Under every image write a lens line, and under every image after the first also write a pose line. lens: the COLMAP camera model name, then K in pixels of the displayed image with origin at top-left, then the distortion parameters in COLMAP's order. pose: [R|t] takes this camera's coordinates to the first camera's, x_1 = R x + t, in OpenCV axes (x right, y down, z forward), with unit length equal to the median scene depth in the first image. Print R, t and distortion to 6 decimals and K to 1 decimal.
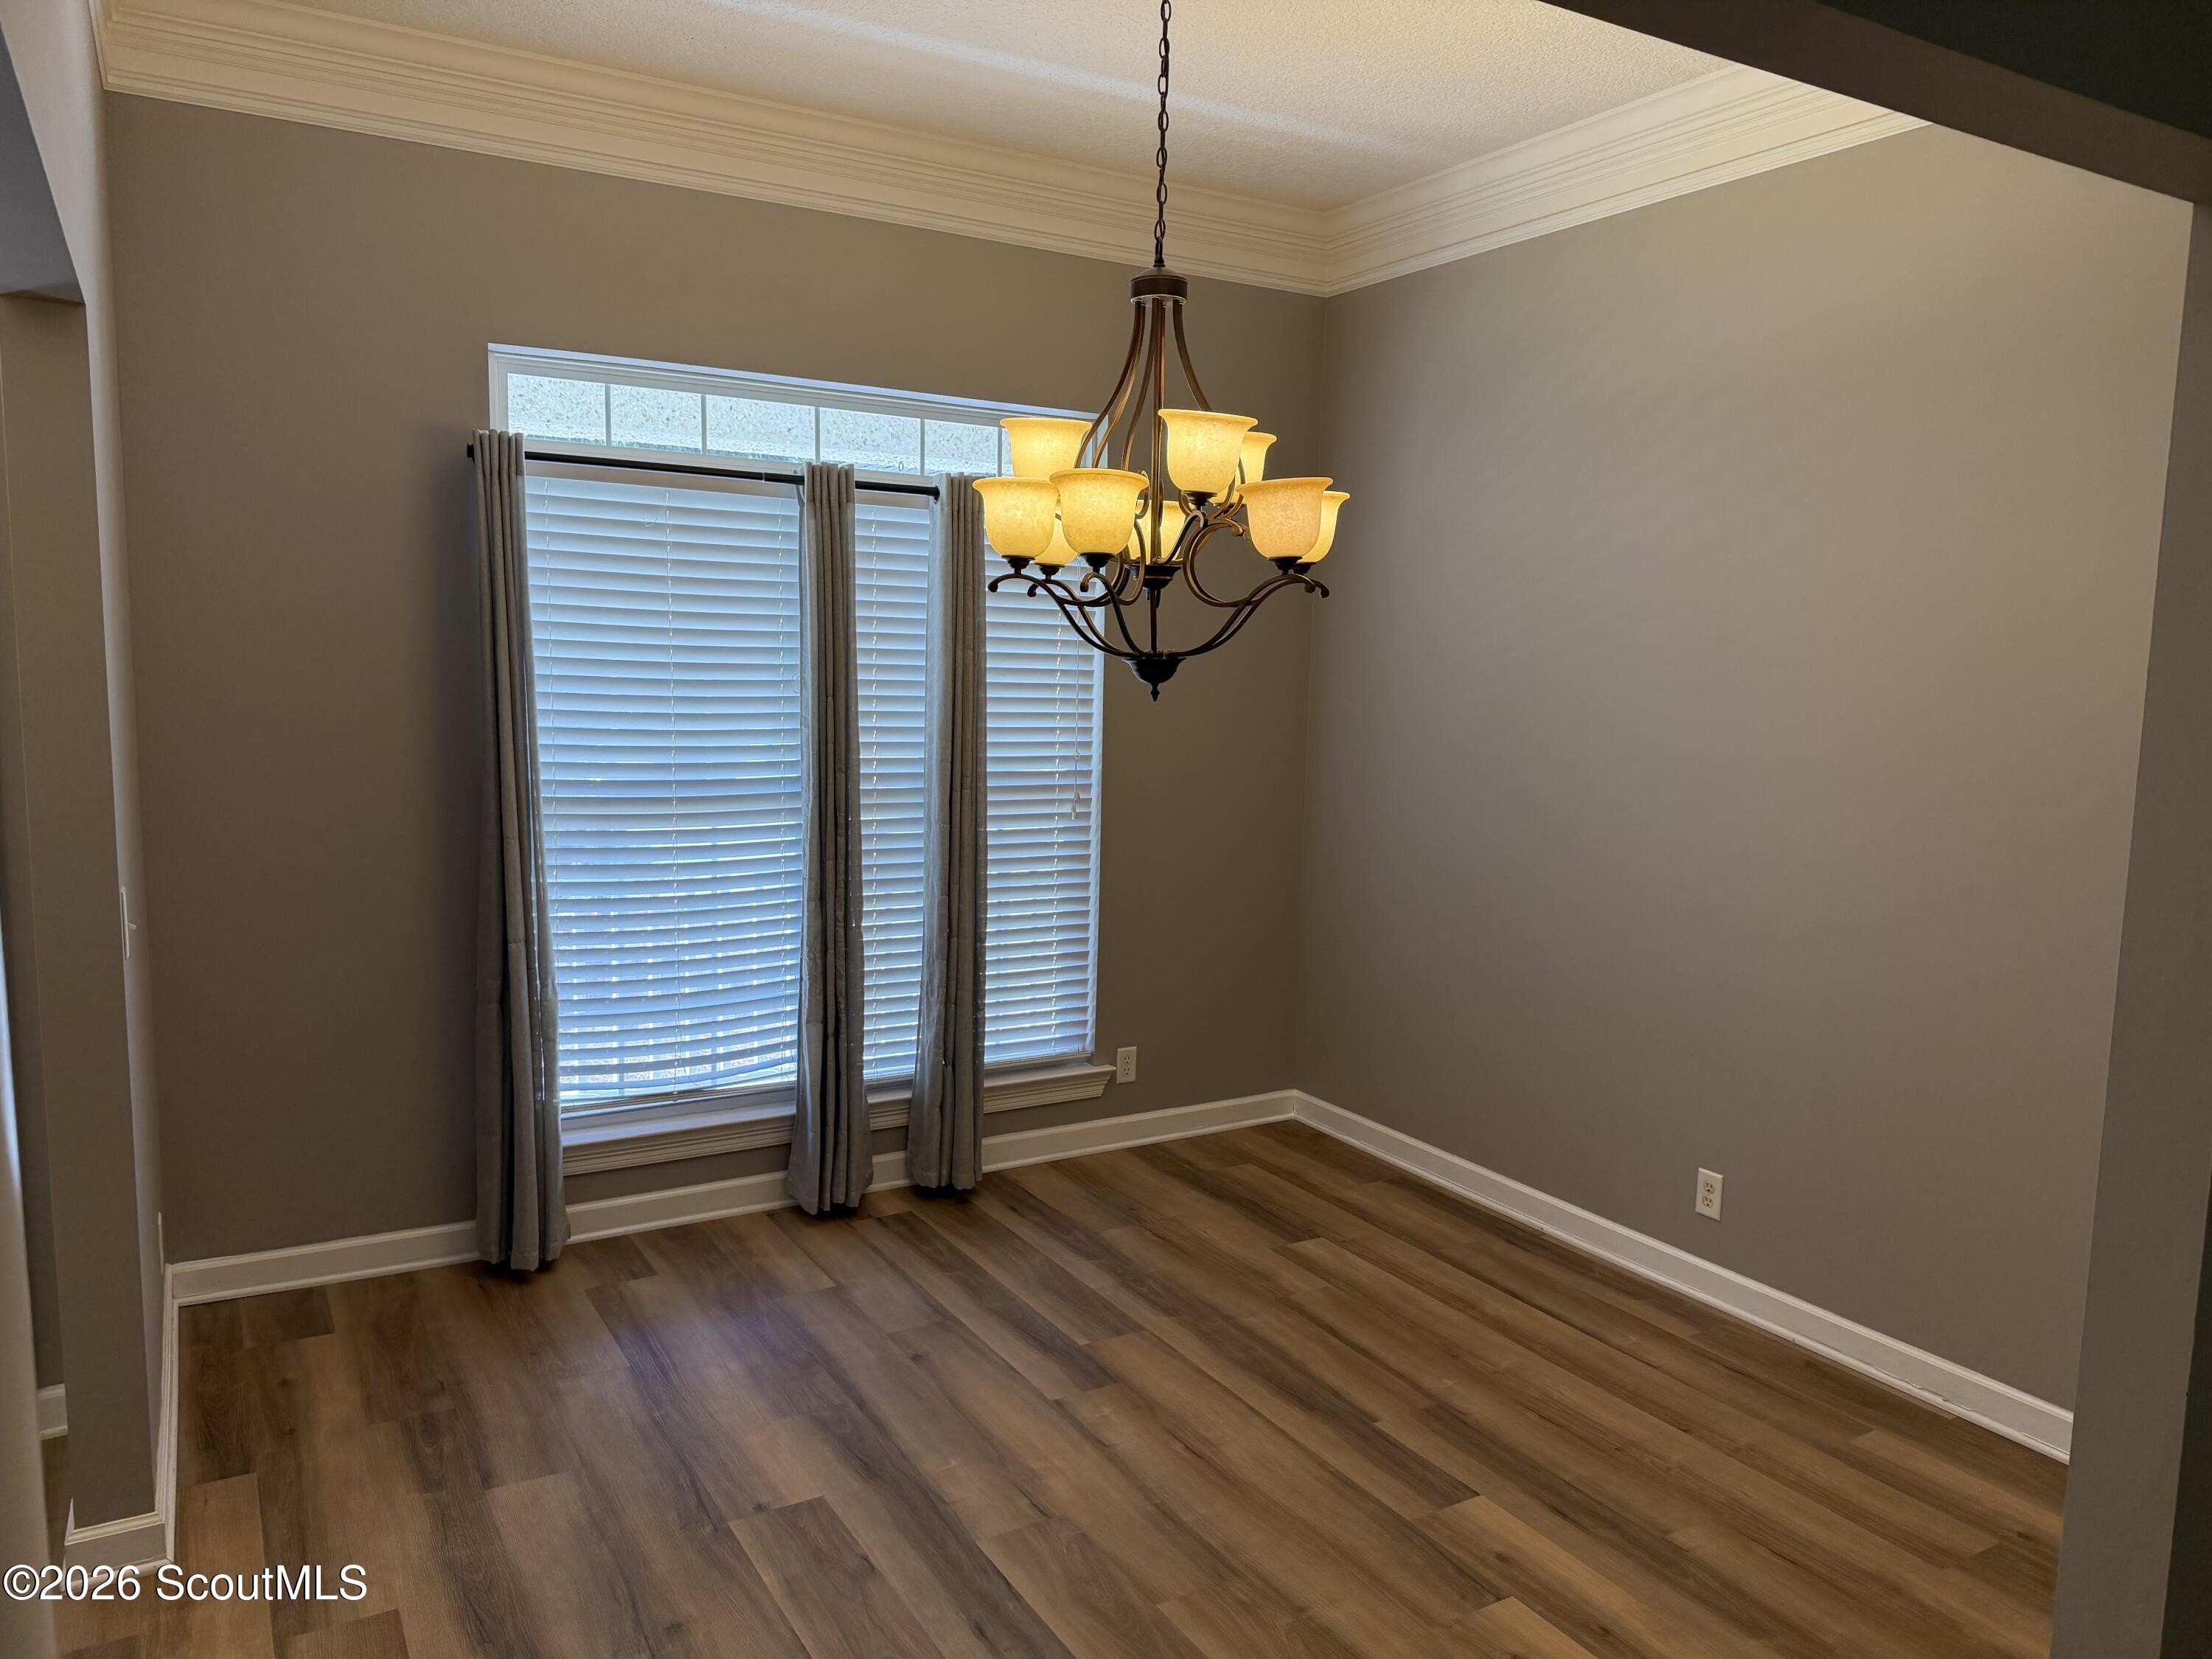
lens RADIAL K [[1579.8, 0, 1165.8], [0, 1579.8, 806.3], [0, 0, 1]] dist [0.060879, 0.036757]
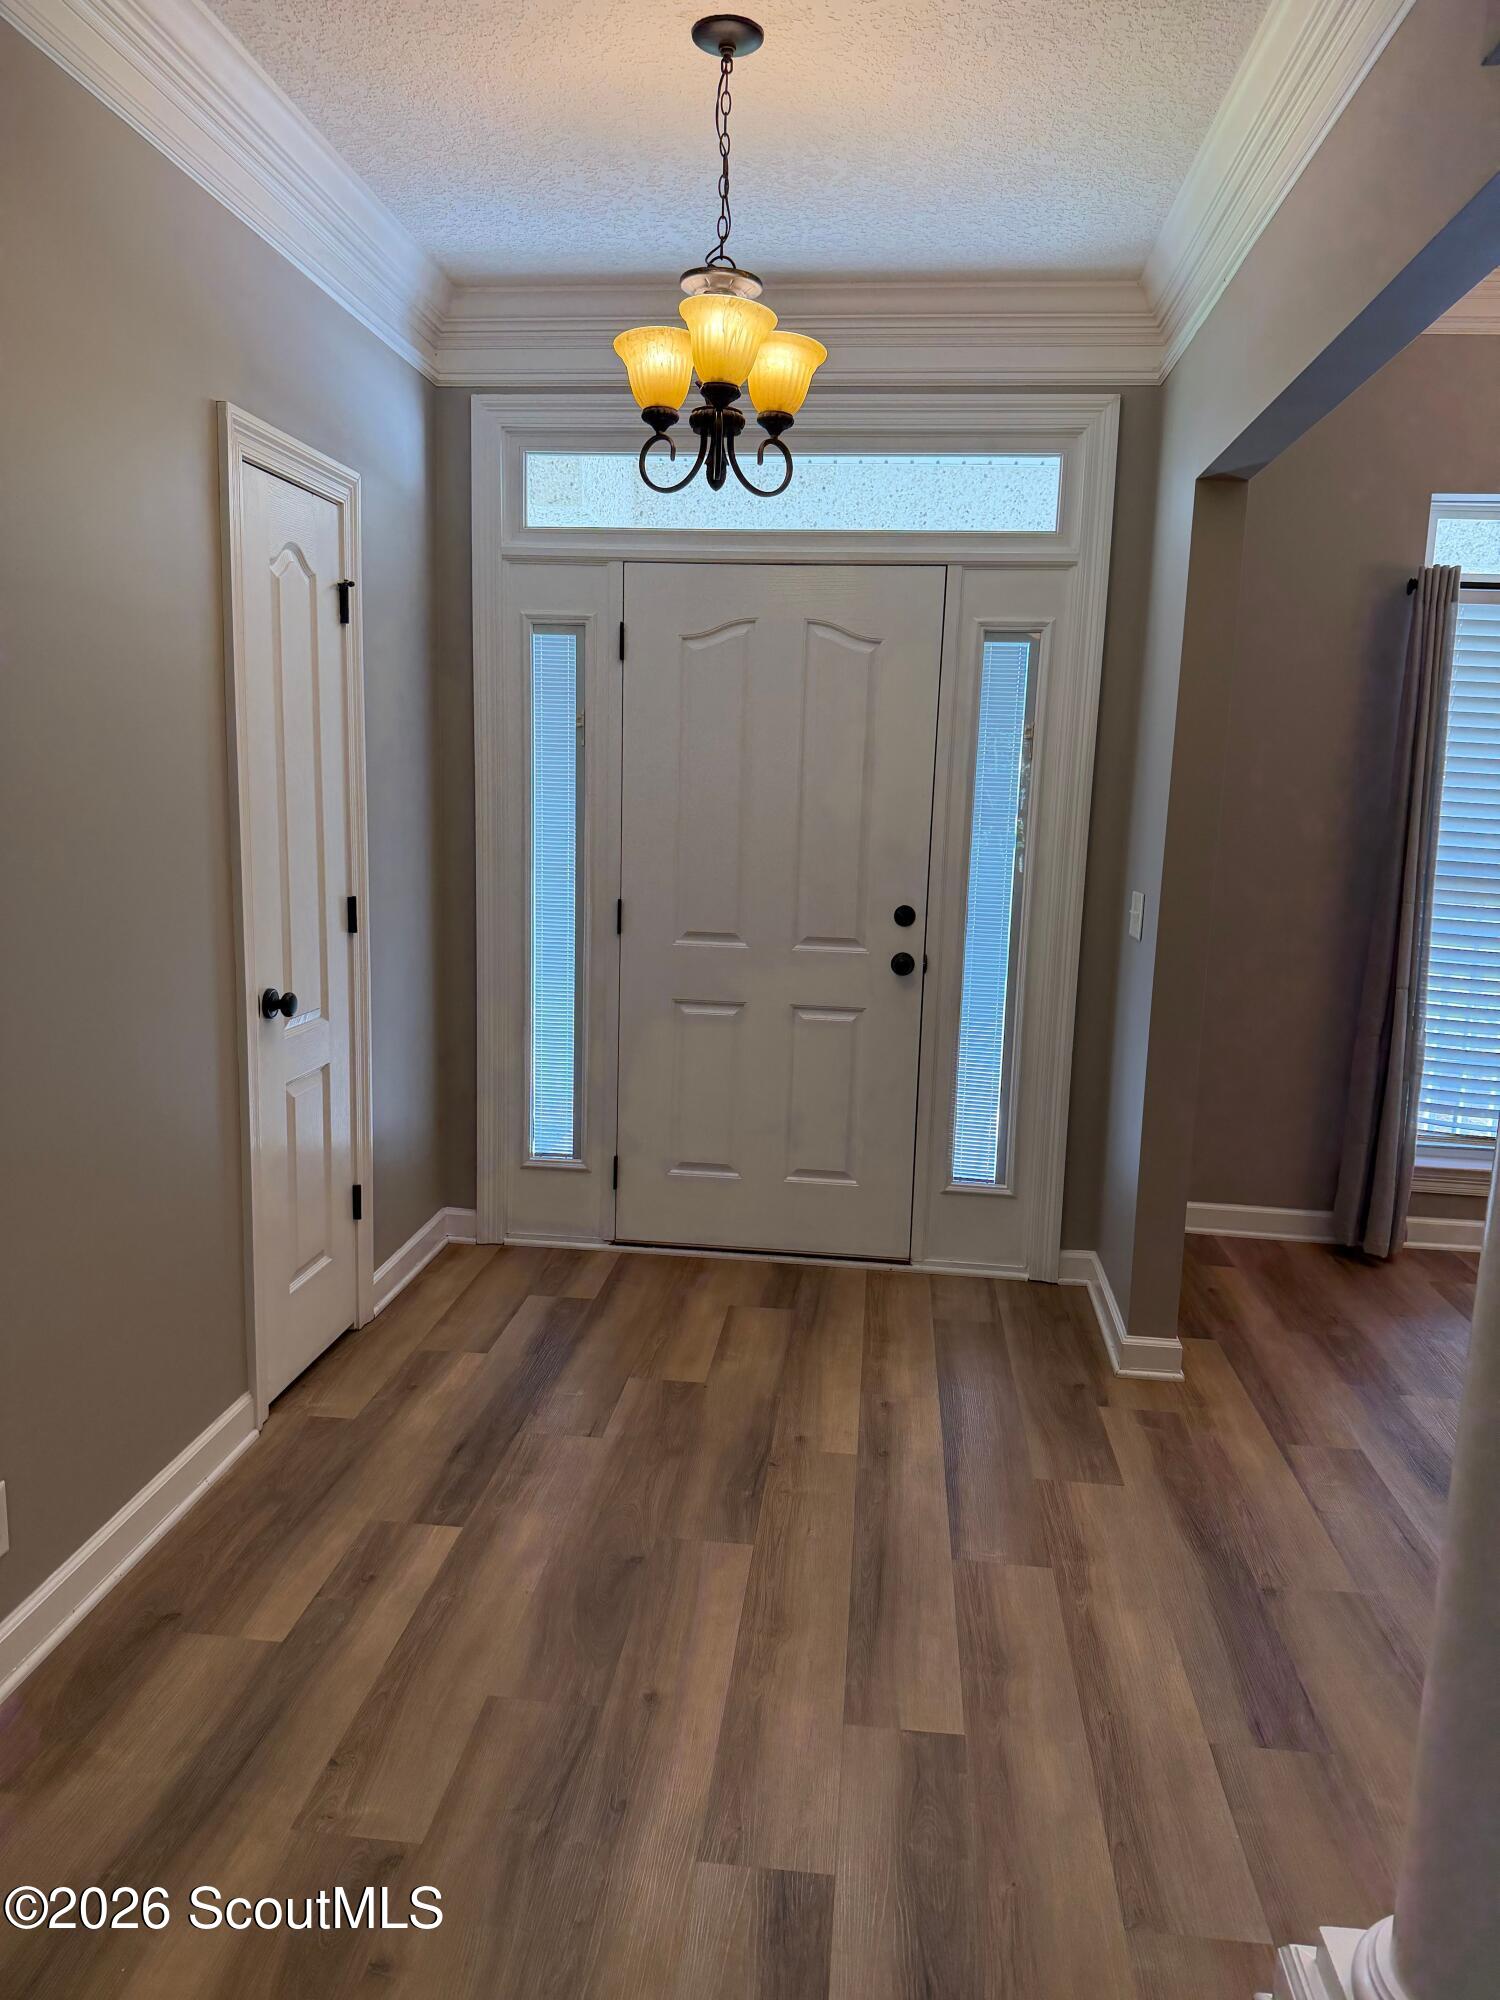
lens RADIAL K [[1415.6, 0, 715.6], [0, 1415.6, 1036.8], [0, 0, 1]] dist [0.061283, -0.102144]
pose [[0.779663, 0.115411, -0.615472, -0.138067], [-0.073278, 0.992932, 0.093364, 0.054465], [0.621897, -0.027692, 0.782610, -0.177268]]
